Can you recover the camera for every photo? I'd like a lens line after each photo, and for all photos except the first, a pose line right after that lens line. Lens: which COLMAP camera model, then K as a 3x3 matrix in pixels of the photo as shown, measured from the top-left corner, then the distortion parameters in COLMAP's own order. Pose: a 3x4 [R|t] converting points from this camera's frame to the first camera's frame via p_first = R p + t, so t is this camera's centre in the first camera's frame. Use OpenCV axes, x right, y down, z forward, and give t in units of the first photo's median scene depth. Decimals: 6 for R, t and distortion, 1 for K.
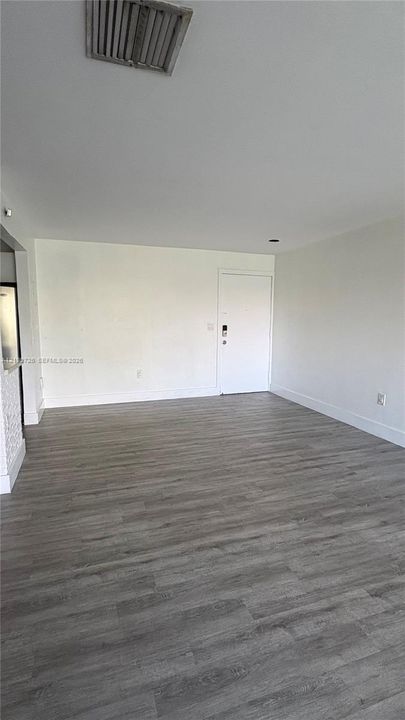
lens RADIAL K [[345.3, 0, 202.5], [0, 345.3, 360.0], [0, 0, 1]] dist [0.000595, -0.000085]
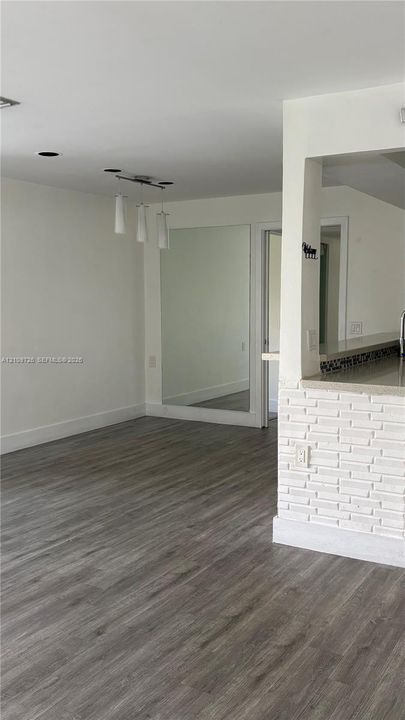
lens RADIAL K [[670.2, 0, 202.5], [0, 670.2, 360.0], [0, 0, 1]] dist [0.008044, 0.003382]
pose [[-0.759267, 0.057616, -0.648224, 0.452998], [-0.084088, 0.979037, 0.185512, -0.243033], [0.645324, 0.195361, -0.738506, 1.873437]]
